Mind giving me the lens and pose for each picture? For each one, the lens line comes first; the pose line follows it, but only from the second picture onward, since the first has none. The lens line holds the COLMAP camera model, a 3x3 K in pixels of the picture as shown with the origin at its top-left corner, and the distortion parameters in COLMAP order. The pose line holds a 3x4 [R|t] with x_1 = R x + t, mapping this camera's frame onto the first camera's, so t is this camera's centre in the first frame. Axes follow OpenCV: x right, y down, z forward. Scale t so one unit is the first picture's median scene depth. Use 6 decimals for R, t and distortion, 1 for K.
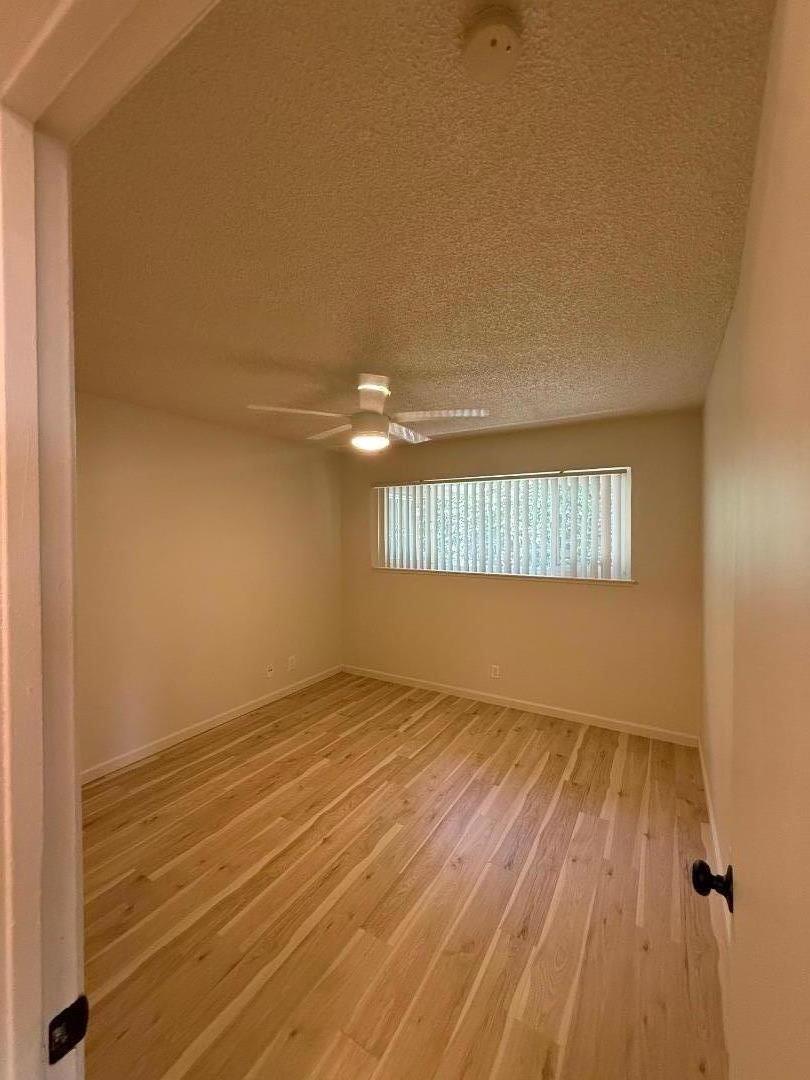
lens RADIAL K [[431.2, 0, 406.0], [0, 431.2, 538.0], [0, 0, 1]] dist [-0.000762, 0.001005]
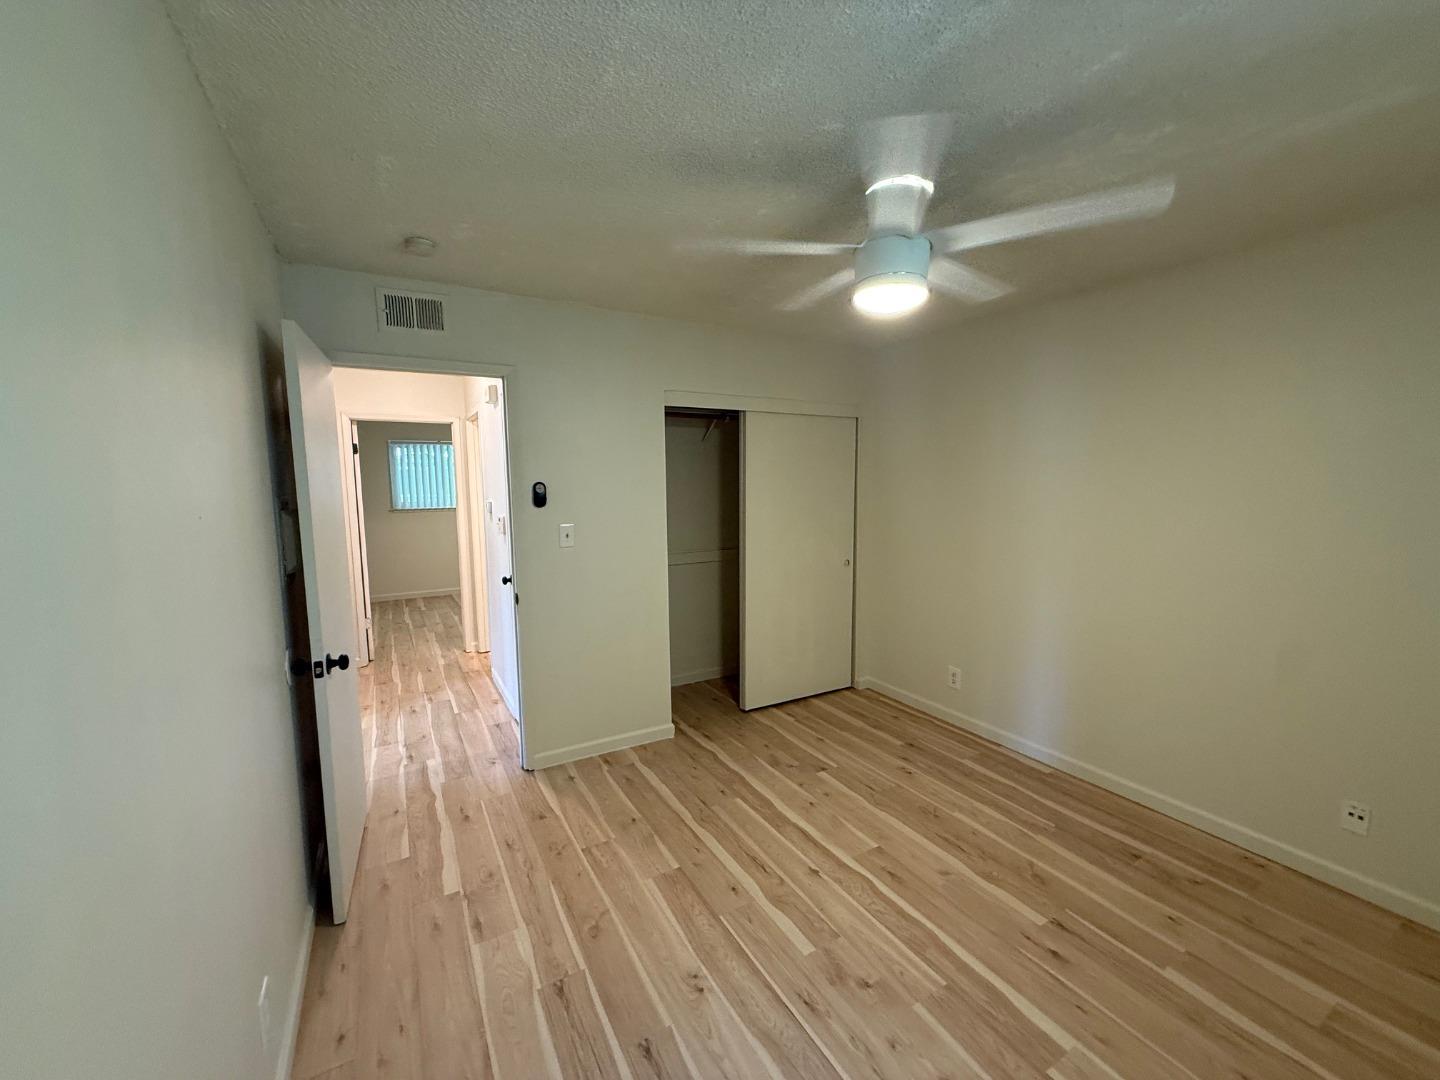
lens RADIAL K [[574.9, 0, 717.1], [0, 574.9, 538.3], [0, 0, 1]] dist [-0.000762, 0.001005]
pose [[-0.485348, 0.095795, -0.869058, 0.599674], [-0.004765, 0.993675, 0.112193, -0.006842], [0.874308, 0.058594, -0.481821, 1.064310]]
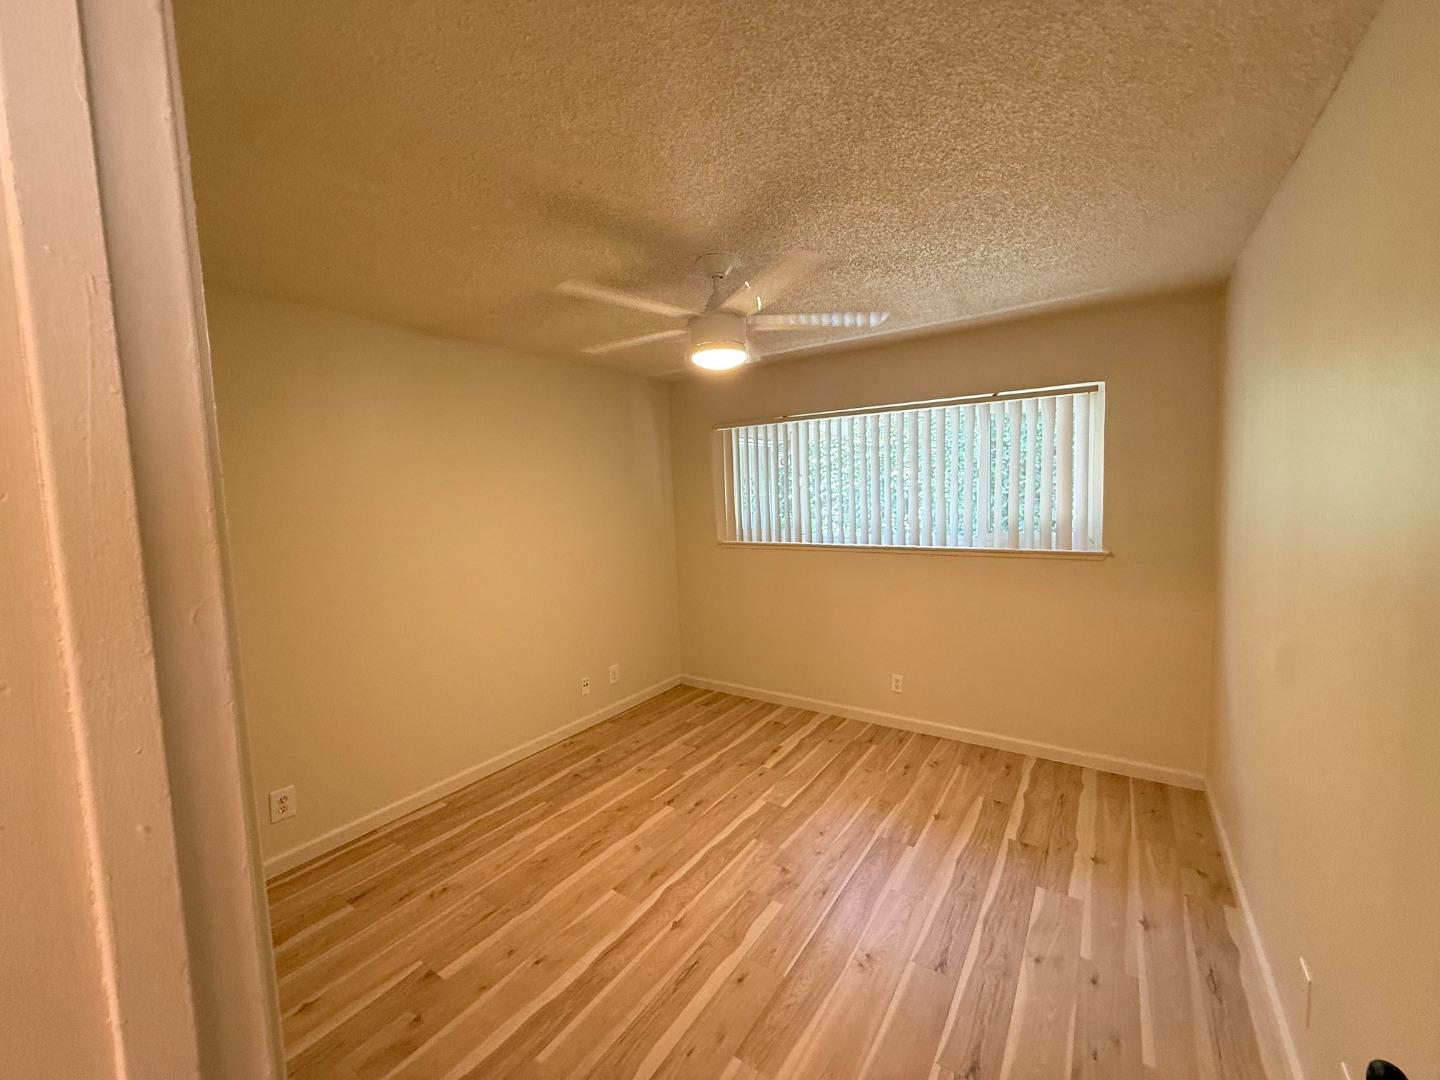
lens RADIAL K [[574.9, 0, 717.1], [0, 574.9, 538.3], [0, 0, 1]] dist [-0.000762, 0.001005]
pose [[0.997557, -0.027713, -0.064128, -0.032329], [0.031875, 0.997388, 0.064814, 0.000198], [0.062164, -0.066700, 0.995835, 0.077142]]
